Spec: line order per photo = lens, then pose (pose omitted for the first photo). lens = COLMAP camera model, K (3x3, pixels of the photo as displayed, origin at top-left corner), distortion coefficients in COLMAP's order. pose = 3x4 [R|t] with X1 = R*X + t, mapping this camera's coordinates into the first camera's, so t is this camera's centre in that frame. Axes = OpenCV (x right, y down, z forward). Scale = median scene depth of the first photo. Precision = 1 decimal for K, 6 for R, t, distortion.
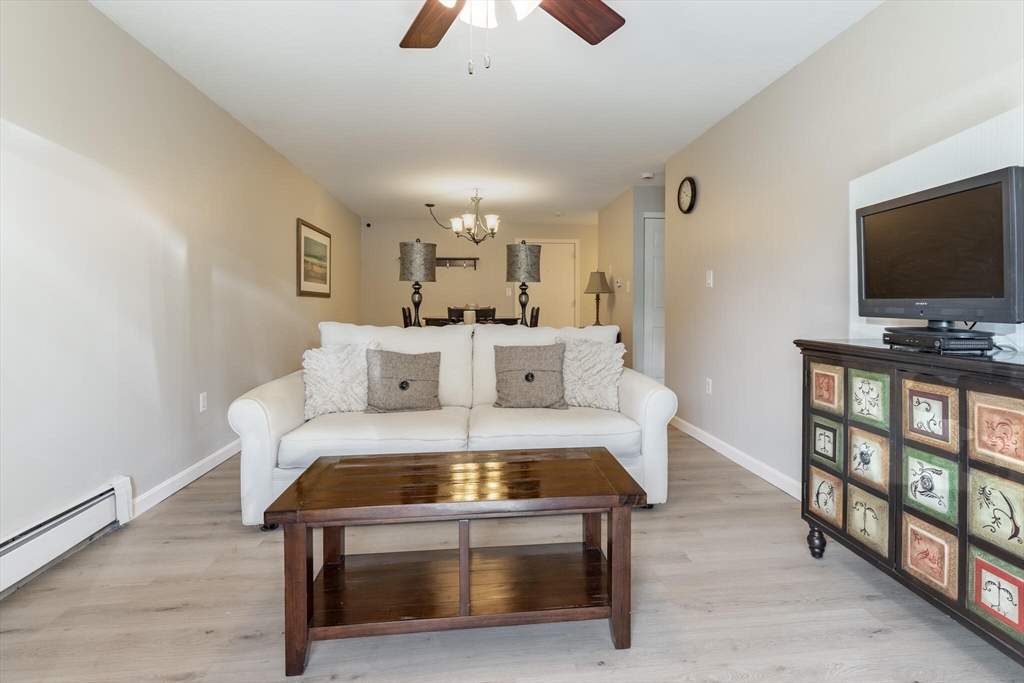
lens RADIAL K [[491.2, 0, 545.8], [0, 491.2, 313.1], [0, 0, 1]] dist [0.000219, -0.000008]
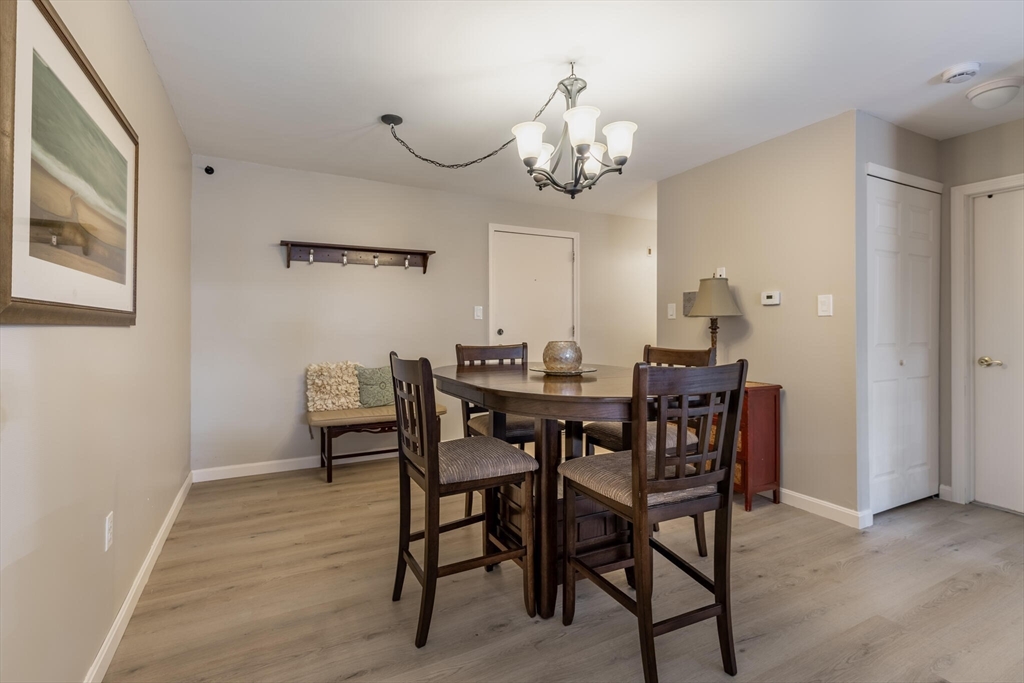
lens RADIAL K [[469.9, 0, 511.0], [0, 469.9, 316.4], [0, 0, 1]] dist [0.004289, 0.000199]
pose [[0.944196, 0.006509, 0.329319, -0.297142], [0.005280, 0.999377, -0.034892, -0.024393], [-0.329341, 0.034684, 0.943574, 0.606008]]
